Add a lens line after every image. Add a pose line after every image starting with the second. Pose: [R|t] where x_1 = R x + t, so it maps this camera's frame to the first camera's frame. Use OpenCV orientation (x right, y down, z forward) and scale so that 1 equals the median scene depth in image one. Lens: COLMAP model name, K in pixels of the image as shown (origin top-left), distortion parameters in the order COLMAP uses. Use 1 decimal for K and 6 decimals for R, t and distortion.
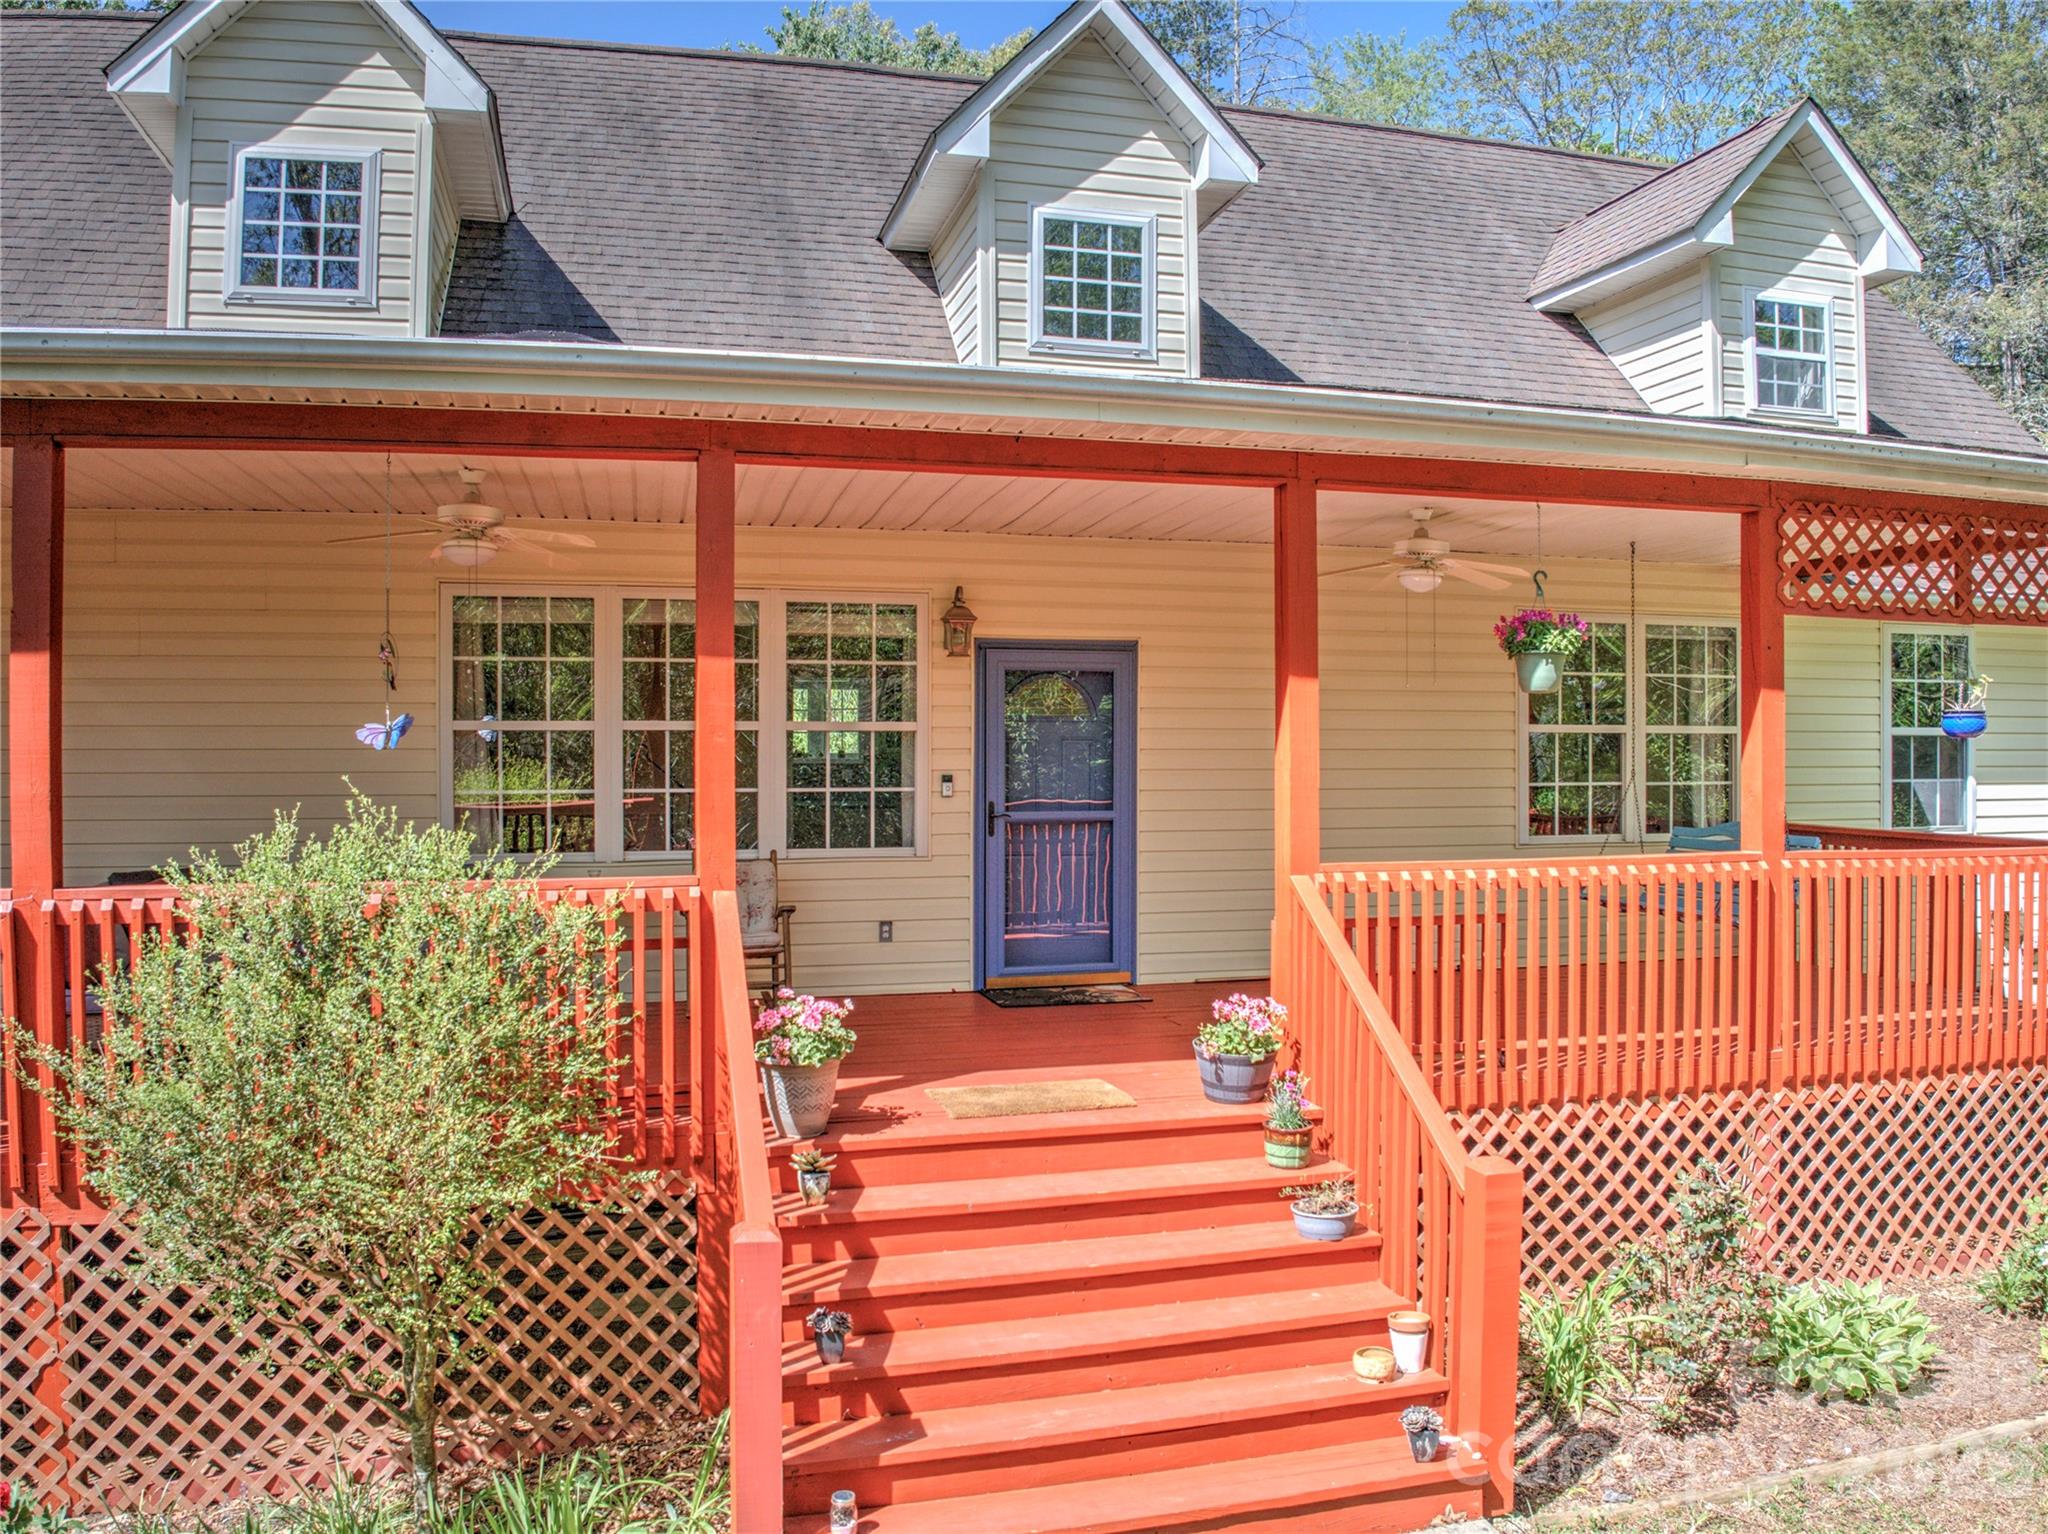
lens RADIAL K [[1543.5, 0, 1024.0], [0, 1543.5, 767.0], [0, 0, 1]] dist [-0.095008, 0.003416]
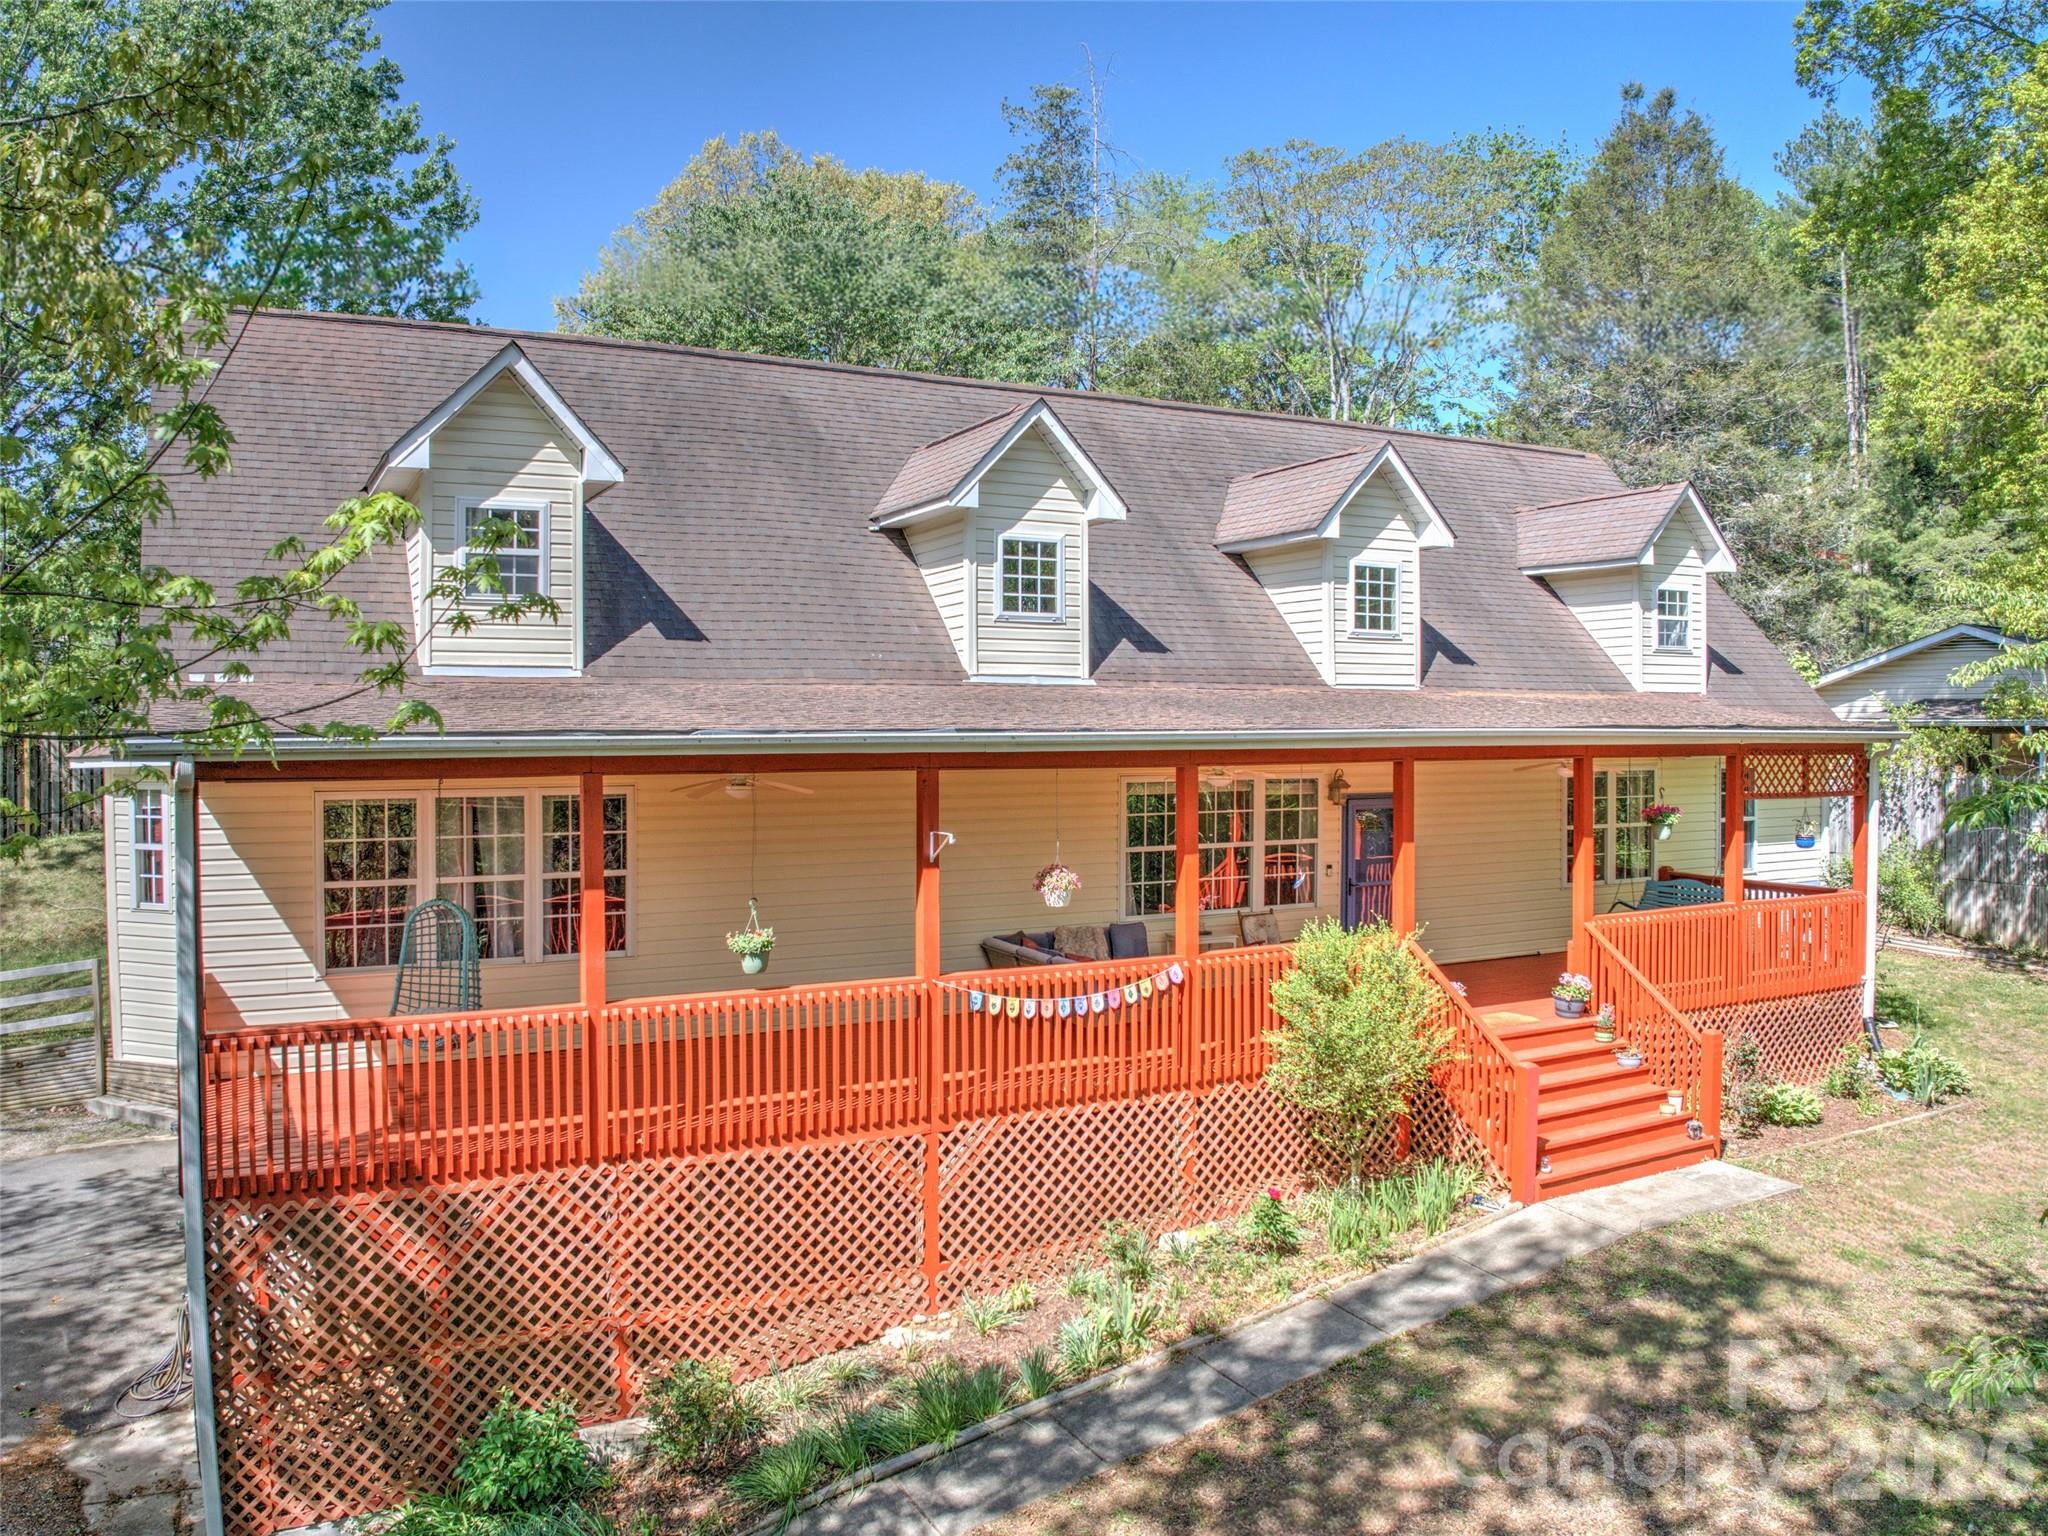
lens RADIAL K [[1506.1, 0, 1021.9], [0, 1506.1, 755.5], [0, 0, 1]] dist [-0.093422, -0.000769]
pose [[0.973543, -0.003536, 0.228476, -0.858817], [0.002450, 0.999984, 0.005039, -0.145038], [-0.228491, -0.004346, 0.973536, -0.743593]]
